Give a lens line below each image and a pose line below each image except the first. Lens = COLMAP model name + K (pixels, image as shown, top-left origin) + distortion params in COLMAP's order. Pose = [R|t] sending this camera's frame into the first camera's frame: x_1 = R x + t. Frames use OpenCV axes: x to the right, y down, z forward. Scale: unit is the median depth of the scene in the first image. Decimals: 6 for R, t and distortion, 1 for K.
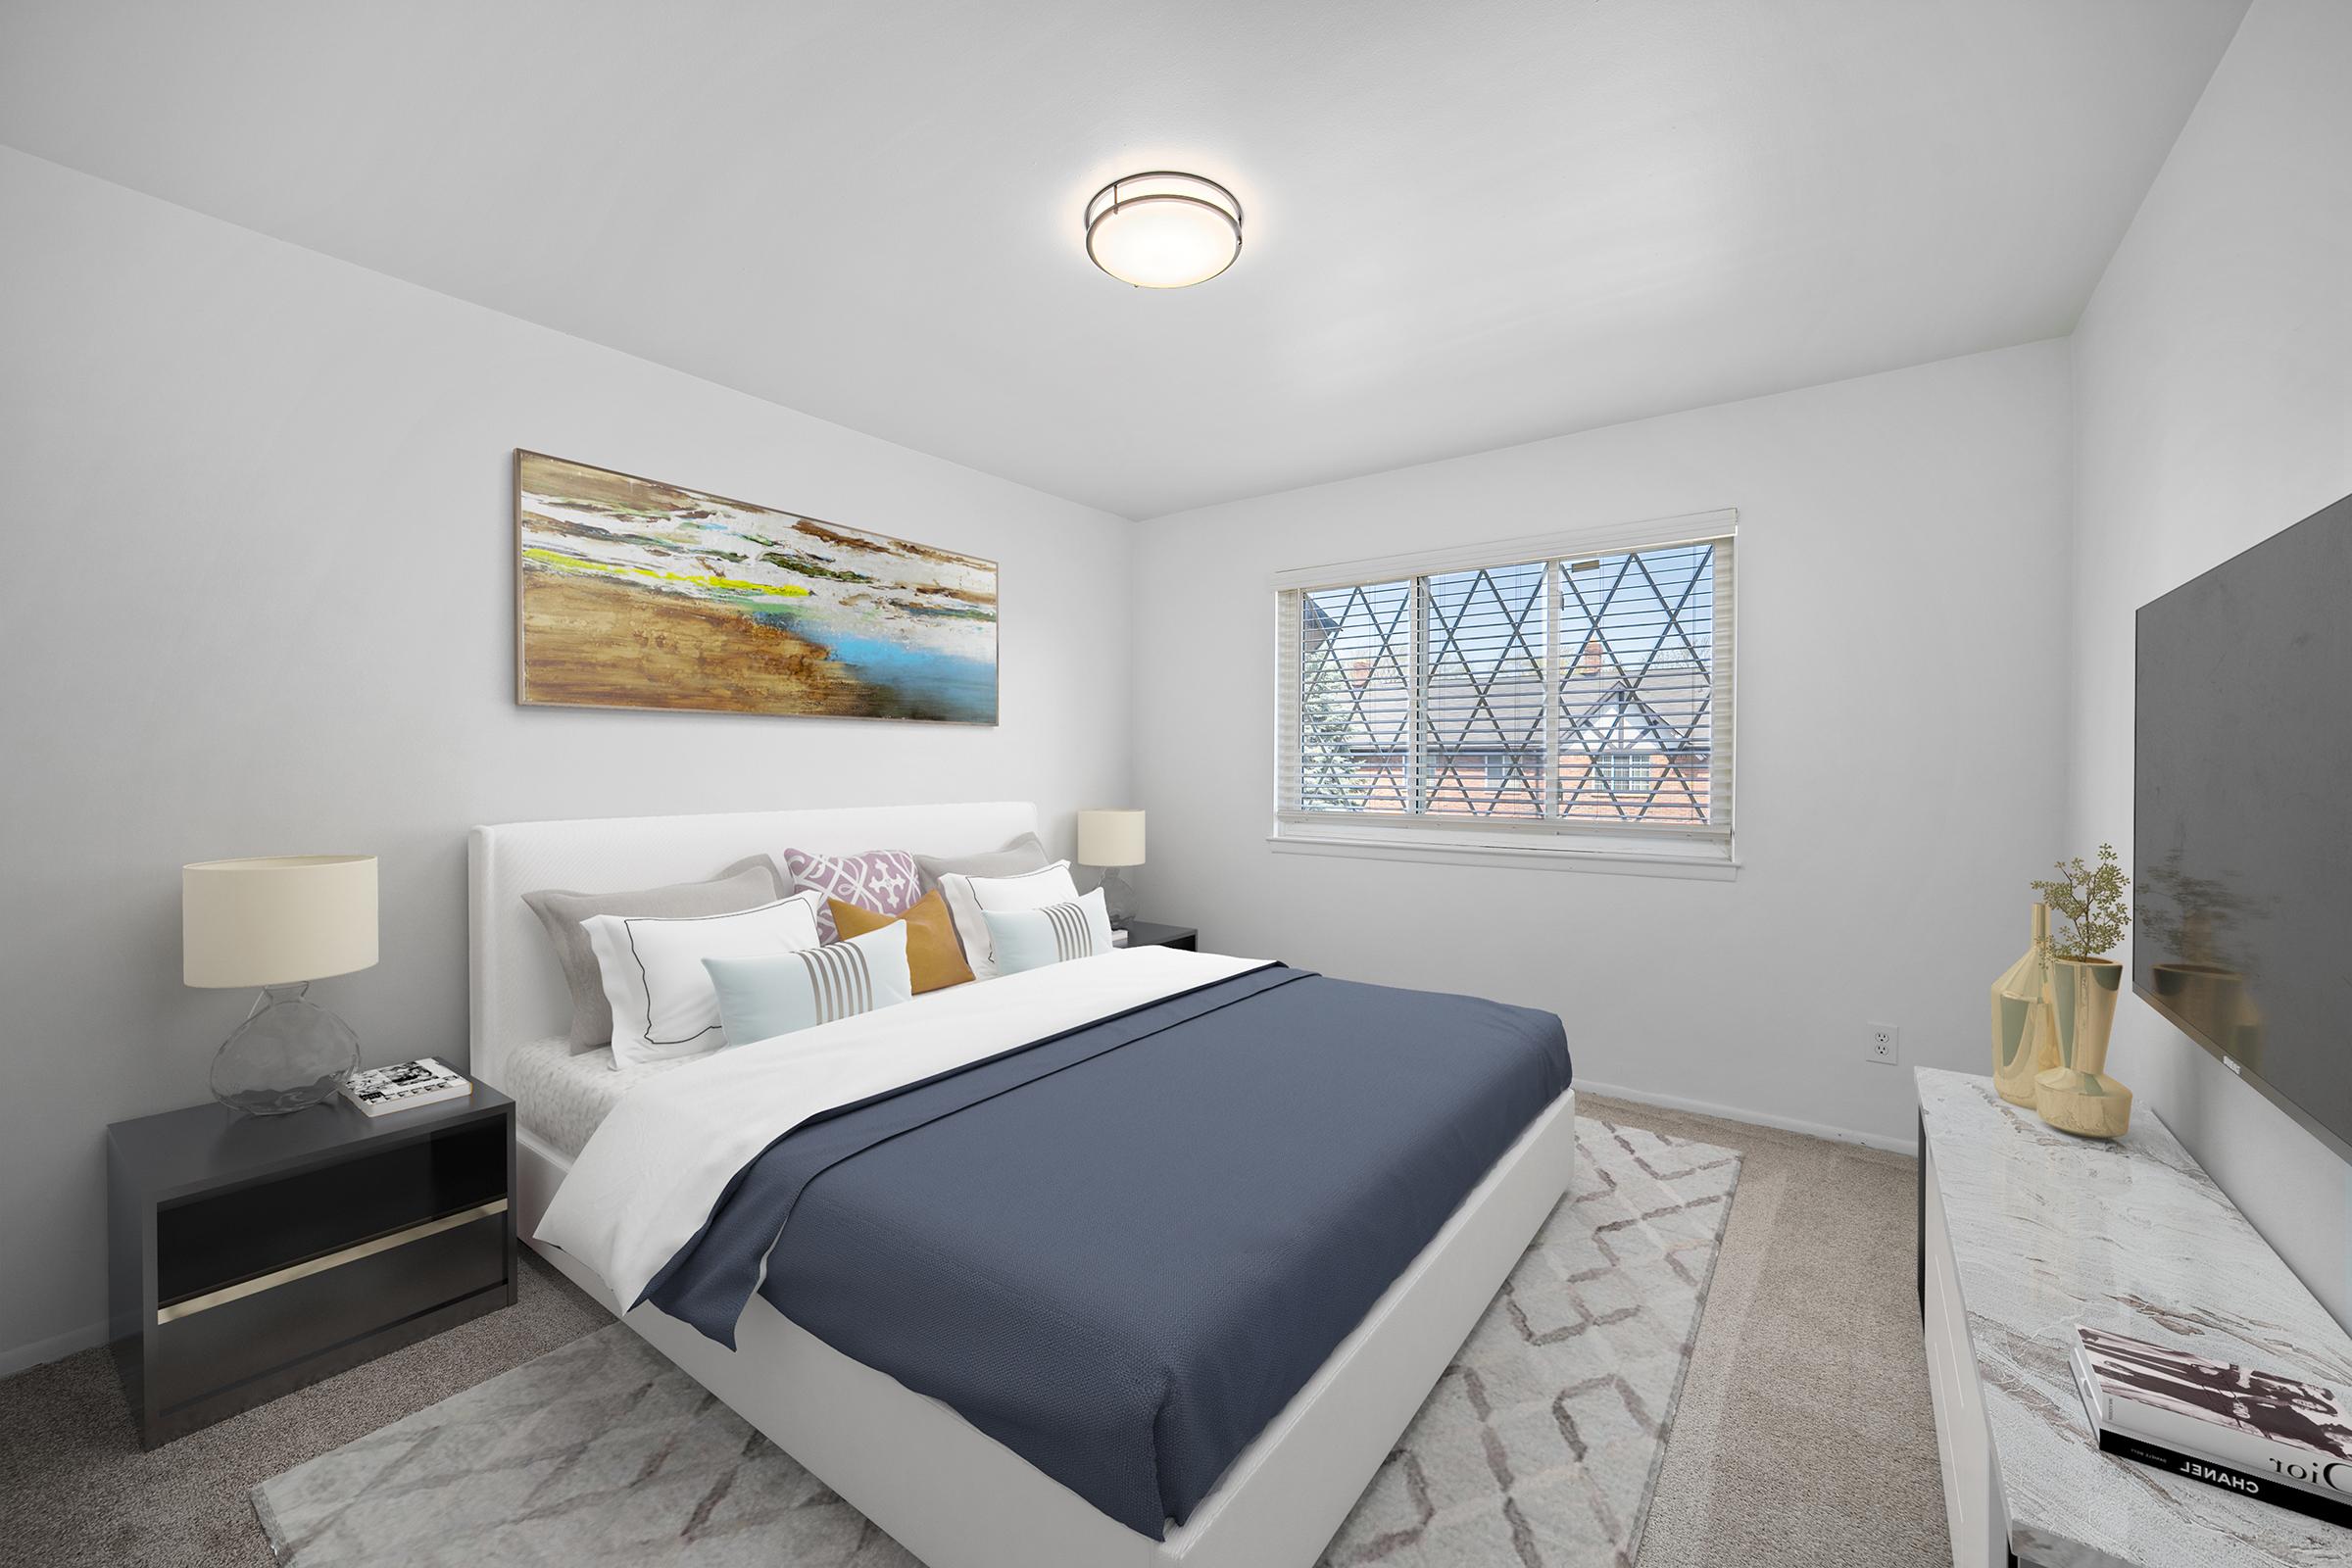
lens RADIAL K [[925.2, 0, 1173.8], [0, 925.2, 778.7], [0, 0, 1]] dist [-0.002540, -0.000836]
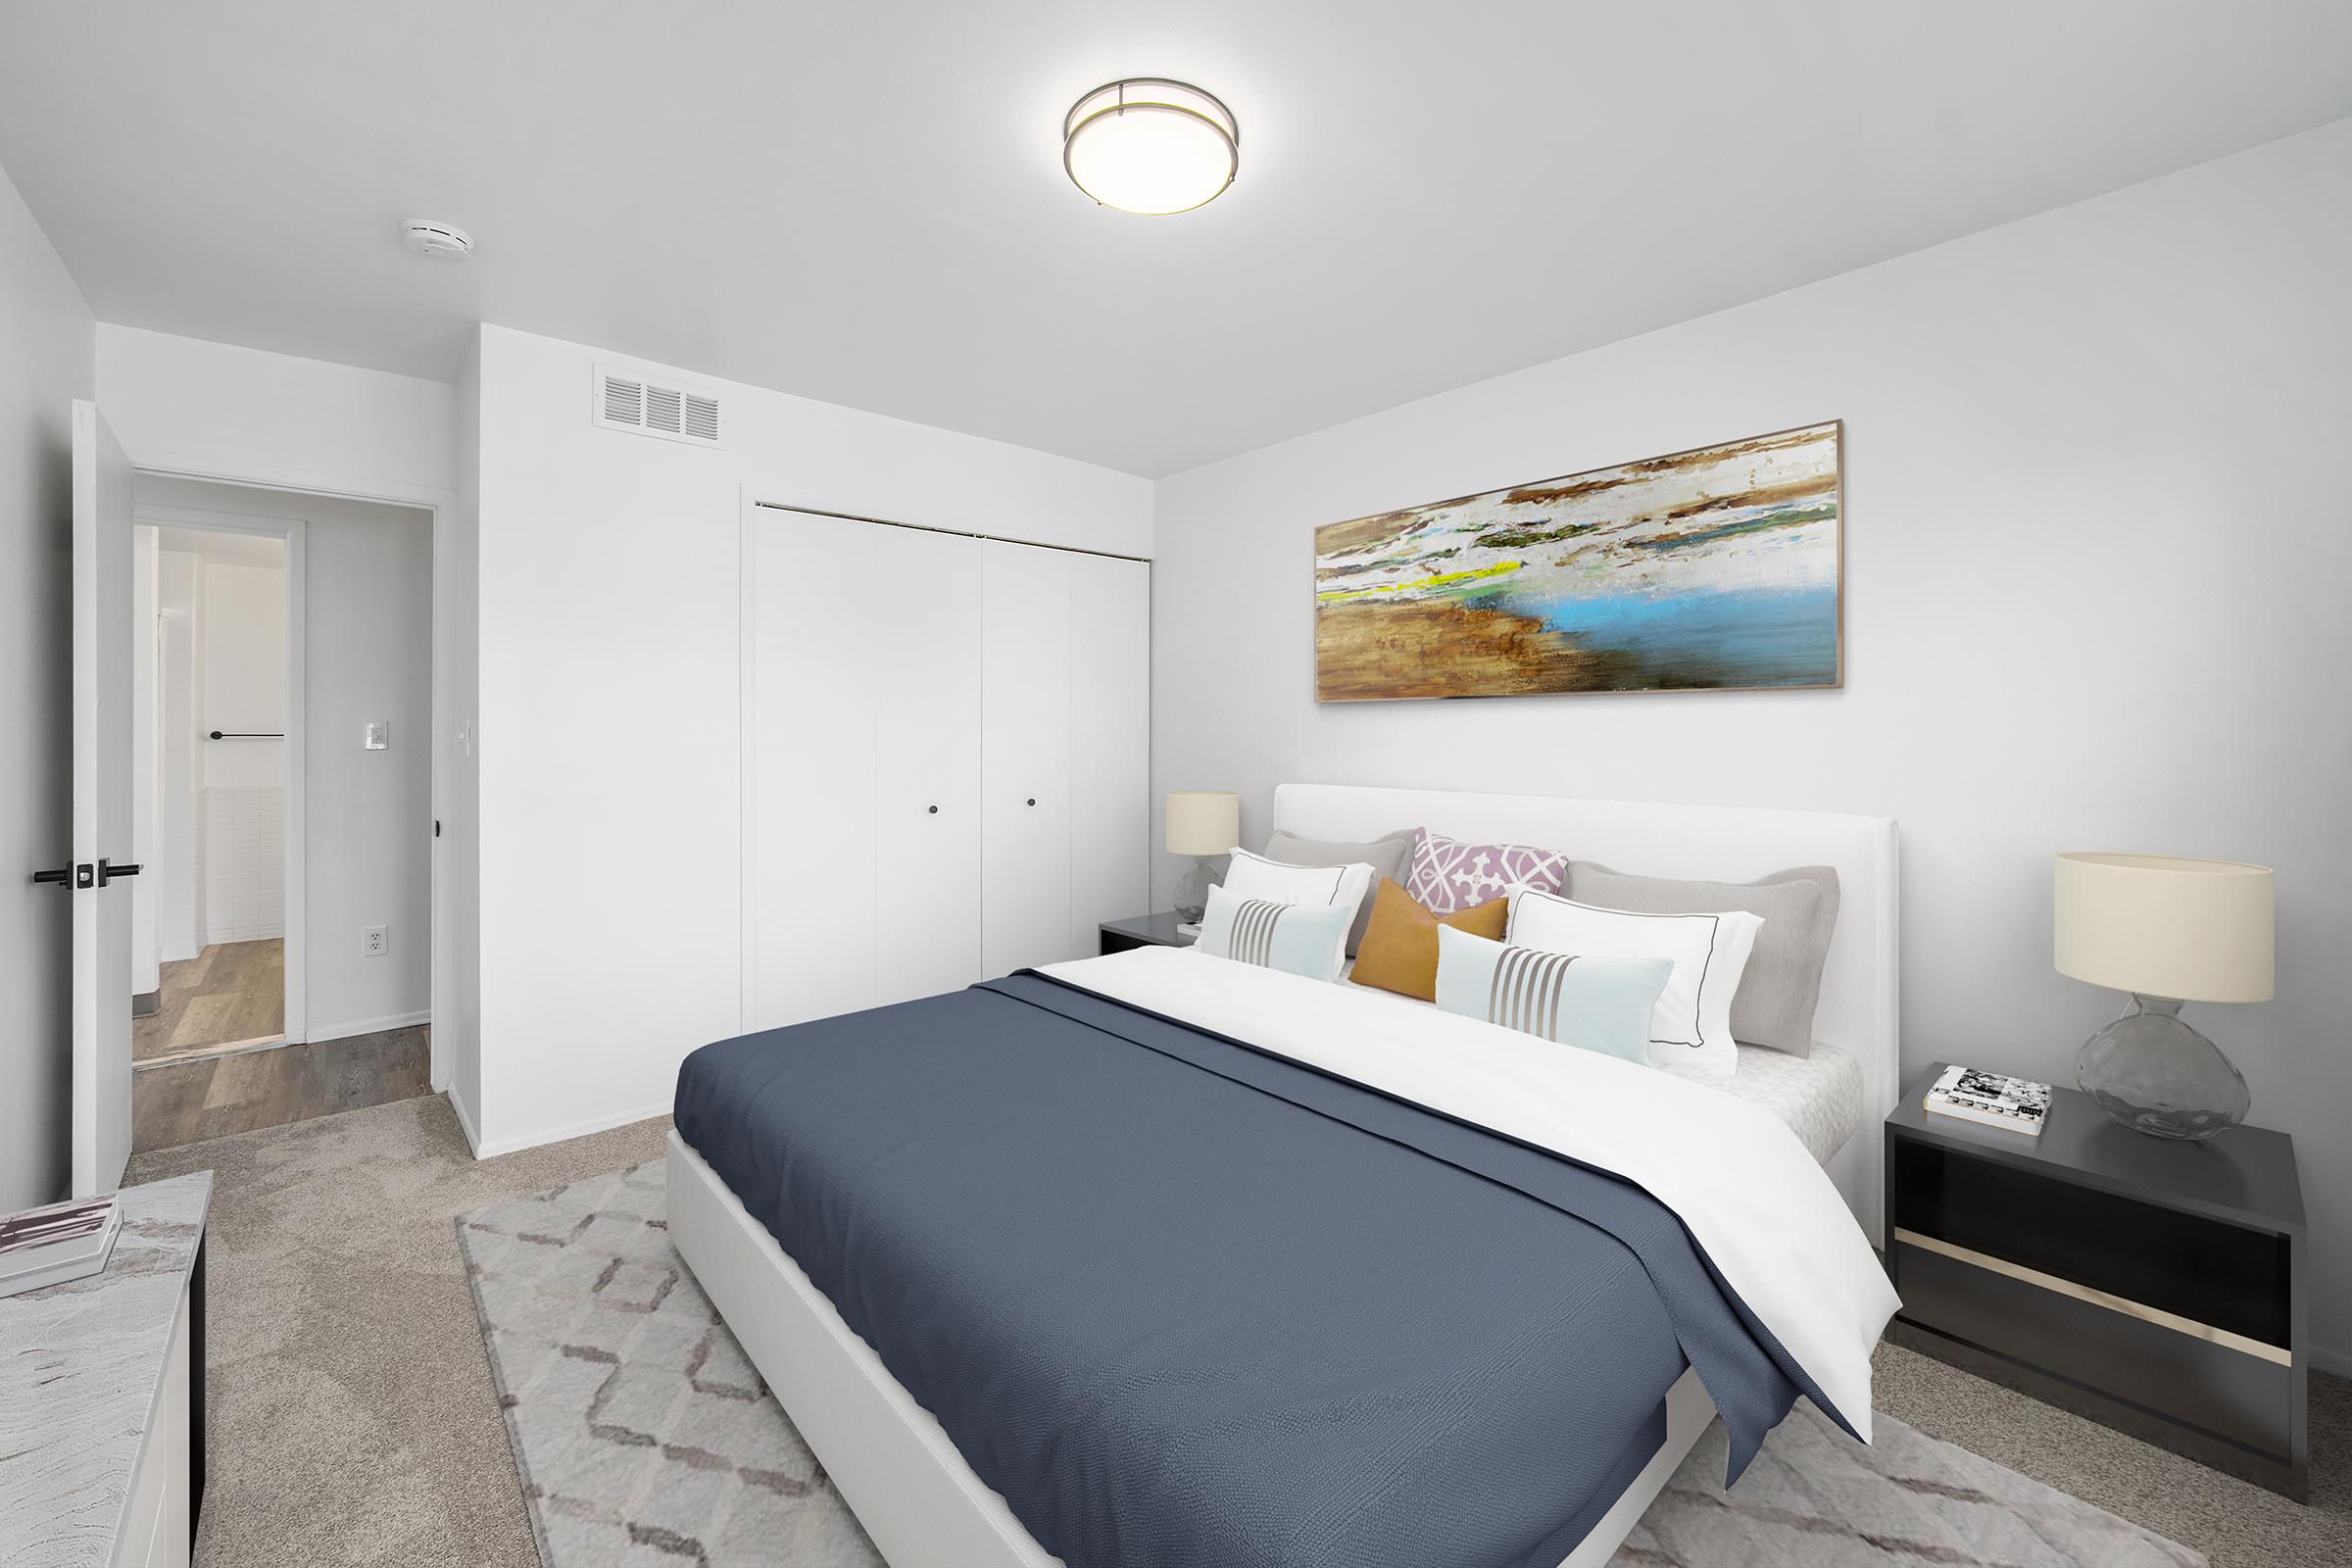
lens RADIAL K [[925.2, 0, 1135.8], [0, 925.2, 729.0], [0, 0, 1]] dist [-0.002540, -0.000836]
pose [[-0.221642, -0.014030, -0.975027, 0.645847], [-0.024687, 0.999657, -0.008773, -0.017085], [0.974815, 0.022126, -0.221913, 0.885018]]
